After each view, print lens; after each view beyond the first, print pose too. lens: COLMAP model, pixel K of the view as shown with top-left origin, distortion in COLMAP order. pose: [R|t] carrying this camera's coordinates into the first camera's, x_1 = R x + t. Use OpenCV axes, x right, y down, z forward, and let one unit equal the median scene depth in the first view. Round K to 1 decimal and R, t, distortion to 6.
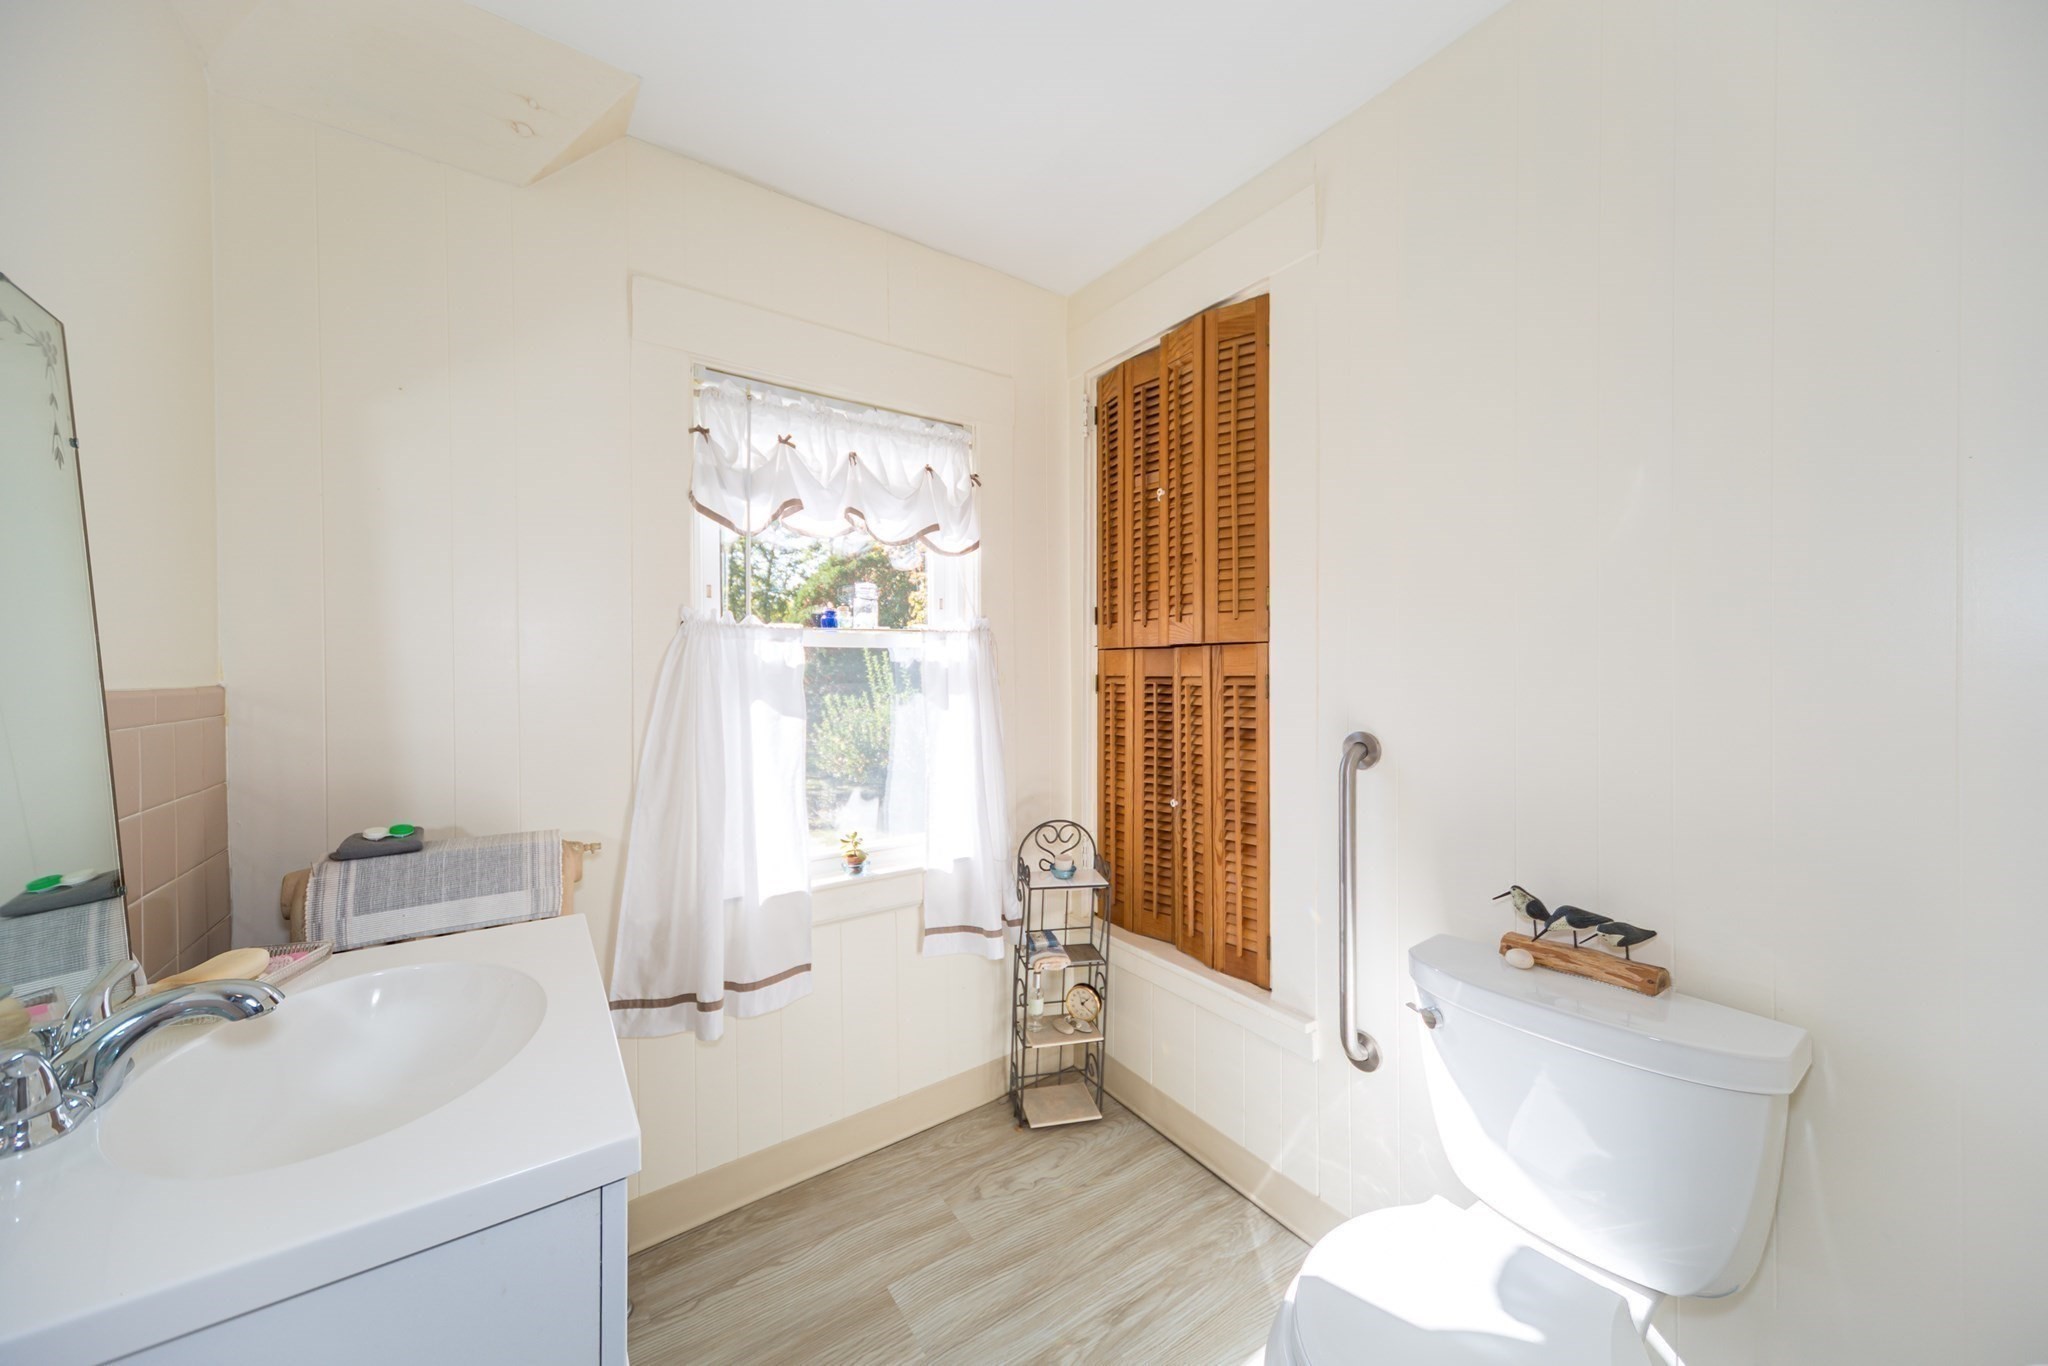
lens RADIAL K [[701.6, 0, 1031.9], [0, 701.6, 674.9], [0, 0, 1]] dist [0.004951, 0.000183]
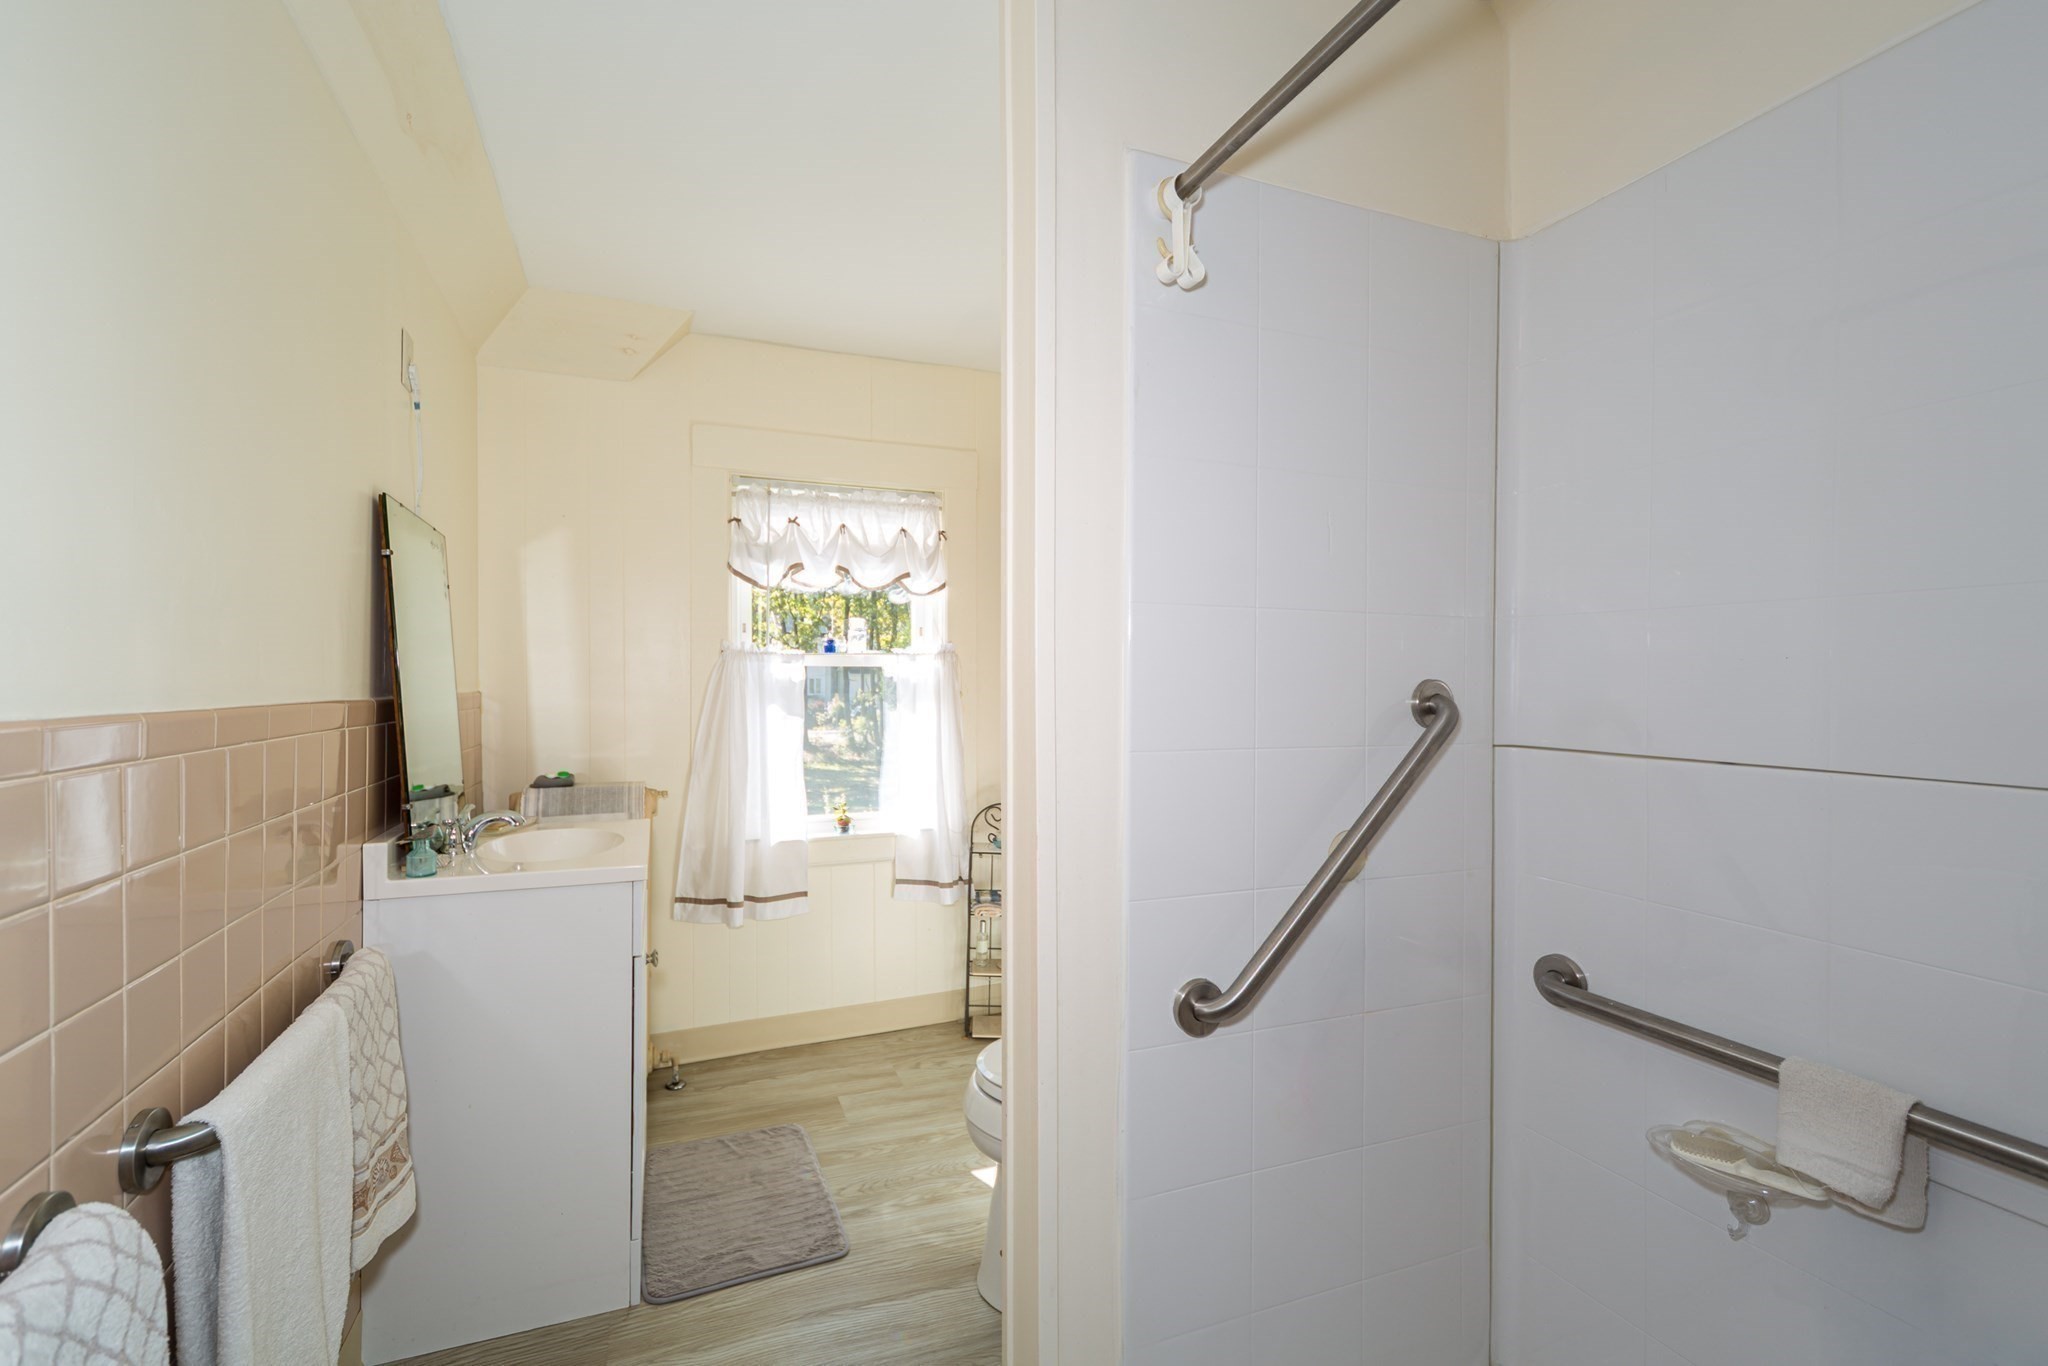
lens RADIAL K [[842.6, 0, 1016.3], [0, 842.6, 686.1], [0, 0, 1]] dist [0.002806, 0.000254]
pose [[0.975043, 0.007873, -0.221875, 0.469265], [-0.007102, 0.999966, 0.004274, -0.012055], [0.221901, -0.002592, 0.975066, -0.558984]]
